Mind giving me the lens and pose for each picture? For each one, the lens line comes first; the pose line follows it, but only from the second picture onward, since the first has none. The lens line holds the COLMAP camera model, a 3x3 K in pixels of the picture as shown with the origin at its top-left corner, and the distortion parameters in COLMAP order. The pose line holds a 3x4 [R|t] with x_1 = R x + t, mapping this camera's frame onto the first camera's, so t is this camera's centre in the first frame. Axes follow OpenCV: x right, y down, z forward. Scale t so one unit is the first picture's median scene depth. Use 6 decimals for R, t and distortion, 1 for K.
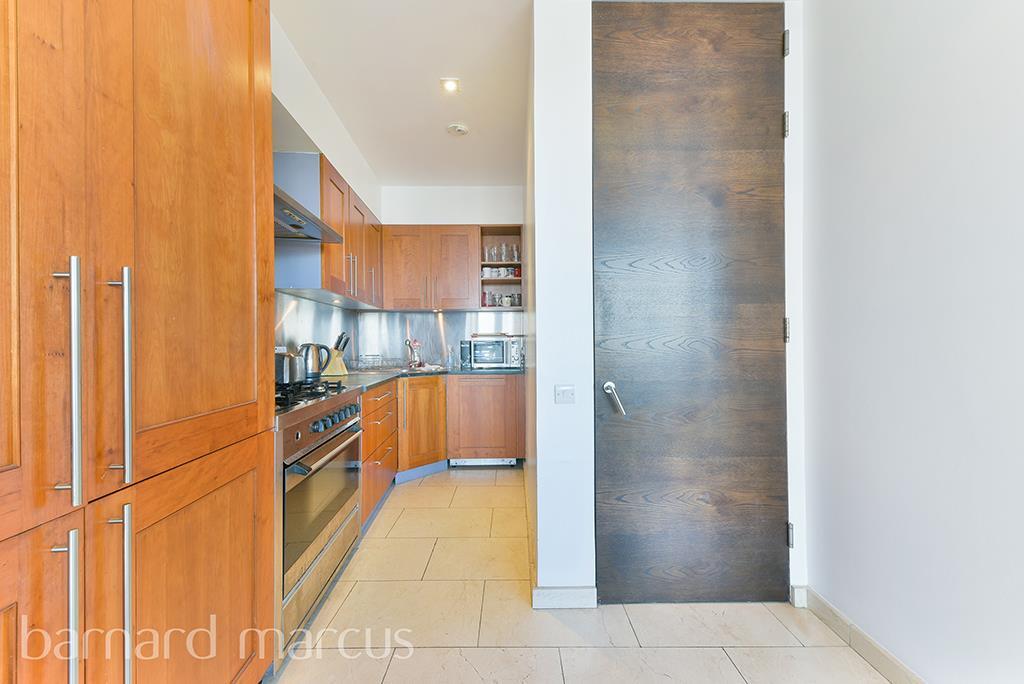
lens RADIAL K [[387.9, 0, 510.3], [0, 387.9, 342.6], [0, 0, 1]] dist [0.003299, 0.000216]
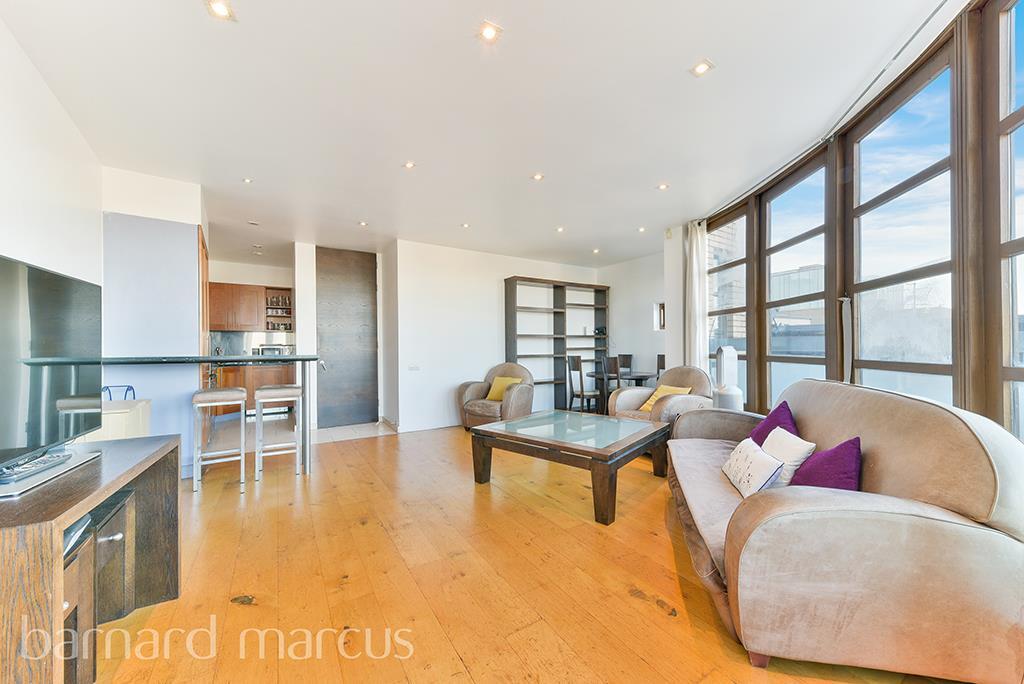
lens RADIAL K [[387.9, 0, 516.3], [0, 387.9, 351.3], [0, 0, 1]] dist [0.003299, 0.000216]
pose [[0.849995, 0.000800, 0.526790, -0.036373], [-0.000556, 1.000000, -0.000621, 0.011682], [-0.526791, 0.000235, 0.849995, -1.219420]]
